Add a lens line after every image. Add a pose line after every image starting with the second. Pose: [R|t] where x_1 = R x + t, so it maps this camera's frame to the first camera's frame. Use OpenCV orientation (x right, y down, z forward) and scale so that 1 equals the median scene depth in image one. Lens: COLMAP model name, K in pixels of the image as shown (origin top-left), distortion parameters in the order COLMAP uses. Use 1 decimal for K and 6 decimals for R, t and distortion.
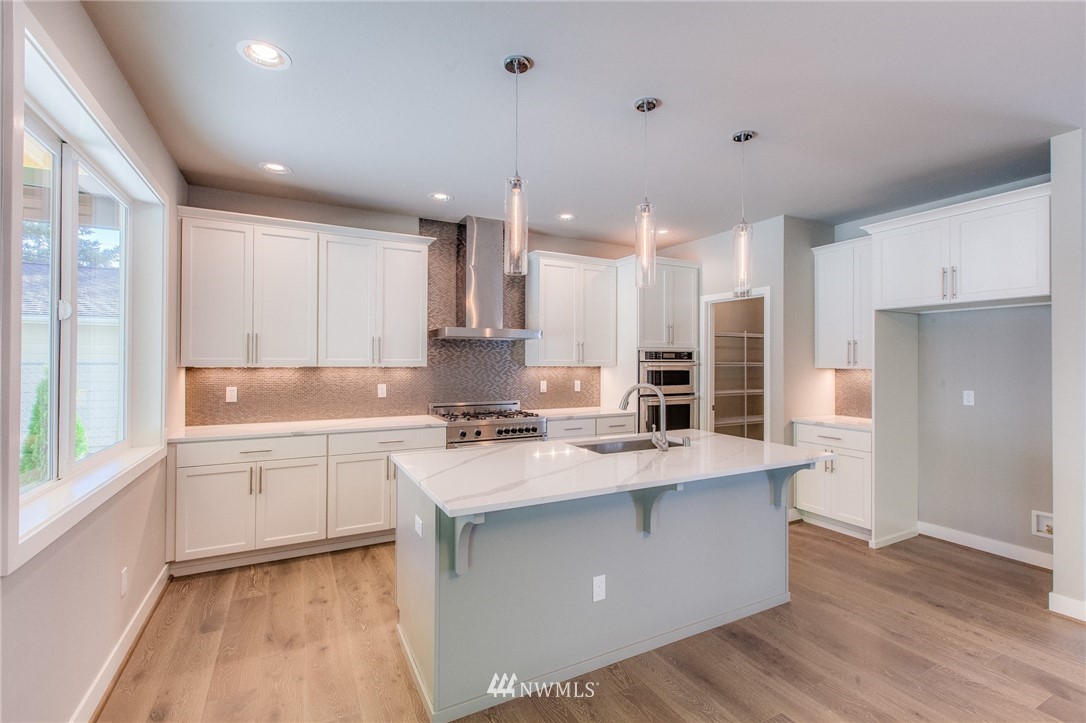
lens RADIAL K [[480.4, 0, 543.0], [0, 480.4, 361.5], [0, 0, 1]] dist [0.000704, 0.000141]
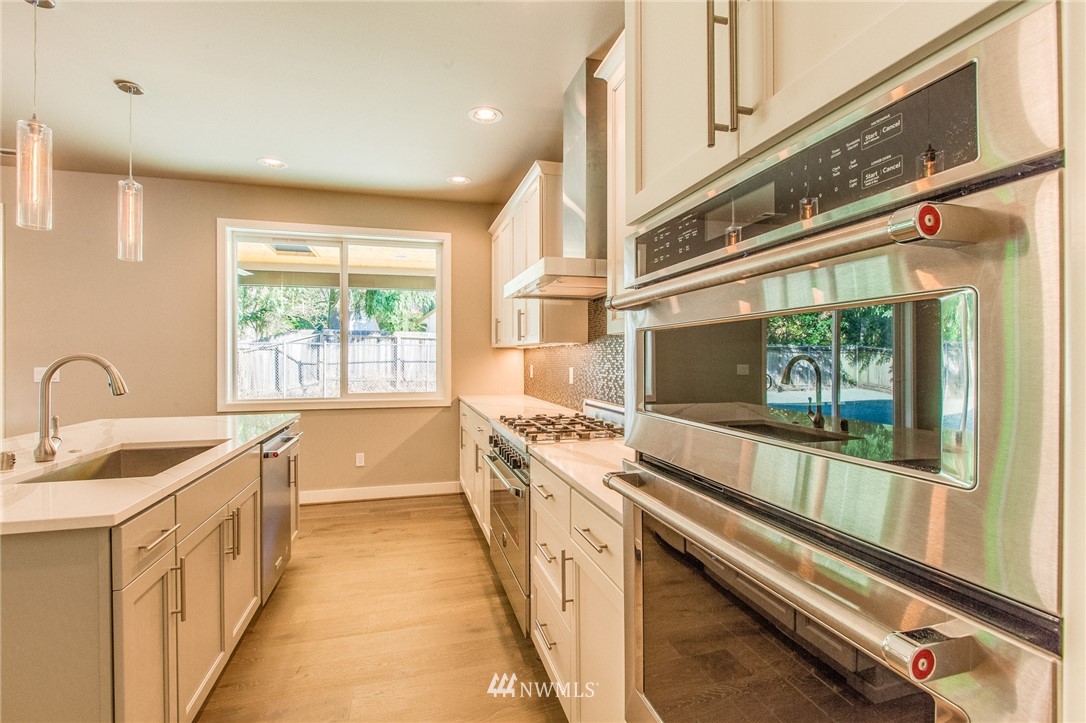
lens RADIAL K [[480.4, 0, 543.0], [0, 480.4, 361.5], [0, 0, 1]] dist [0.000704, 0.000141]
pose [[-0.207725, 0.003314, -0.978182, 0.692472], [0.003621, 0.999990, 0.002619, 0.041593], [0.978180, -0.002998, -0.207735, 1.688012]]
